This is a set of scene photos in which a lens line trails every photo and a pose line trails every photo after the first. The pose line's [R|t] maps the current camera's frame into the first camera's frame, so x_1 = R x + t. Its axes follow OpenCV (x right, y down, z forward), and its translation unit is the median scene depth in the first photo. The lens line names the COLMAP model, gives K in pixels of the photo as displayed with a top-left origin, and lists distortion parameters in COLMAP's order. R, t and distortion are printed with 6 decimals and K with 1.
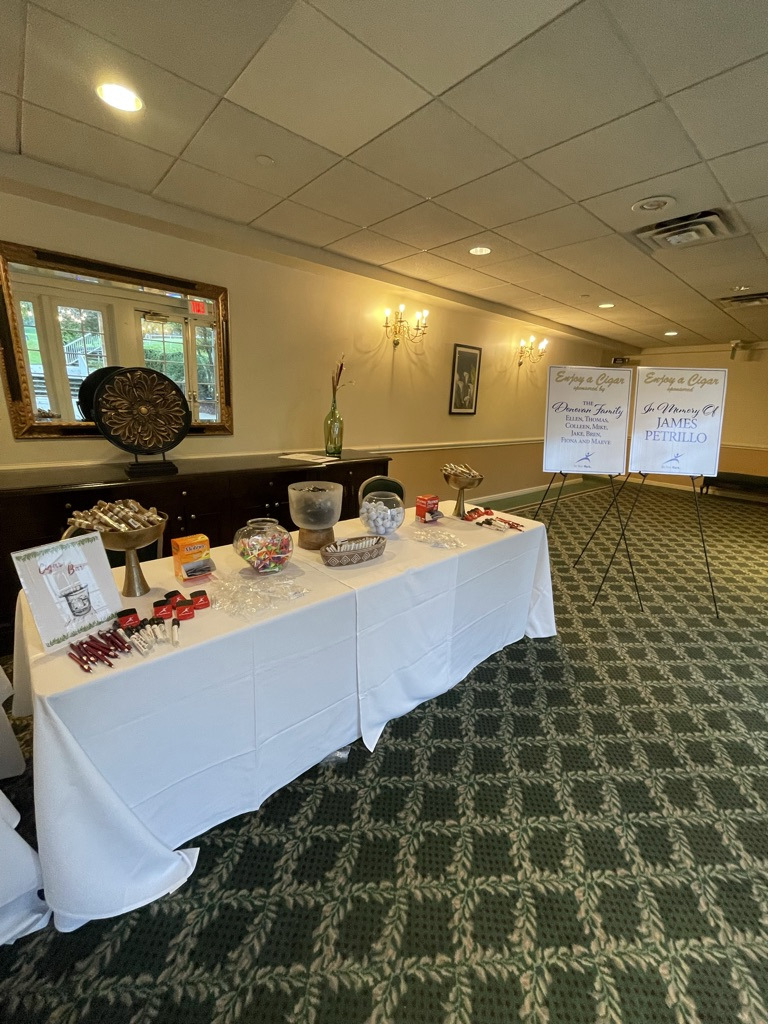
lens RADIAL K [[415.0, 0, 376.7], [0, 415.0, 509.0], [0, 0, 1]] dist [0.011236, 0.000184]
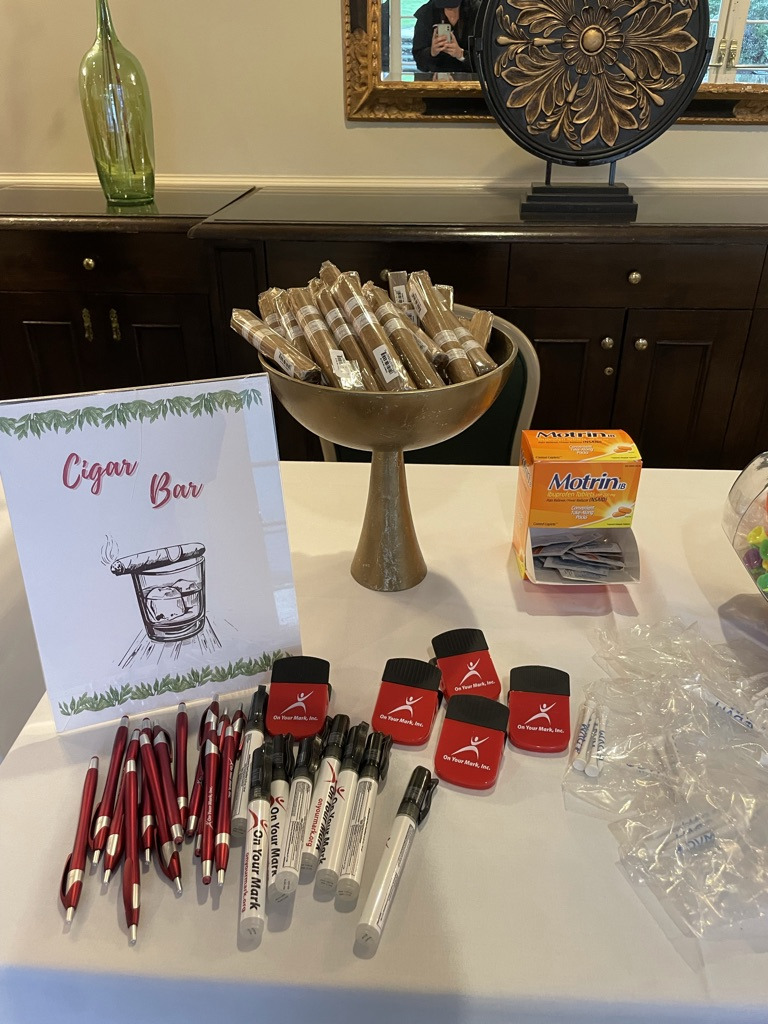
lens RADIAL K [[771.8, 0, 380.1], [0, 771.8, 508.6], [0, 0, 1]] dist [0.011808, -0.035759]
pose [[0.711630, 0.312830, -0.629063, -0.209857], [-0.152754, 0.942869, 0.296081, -0.020466], [0.685747, -0.114608, 0.718760, 0.541871]]
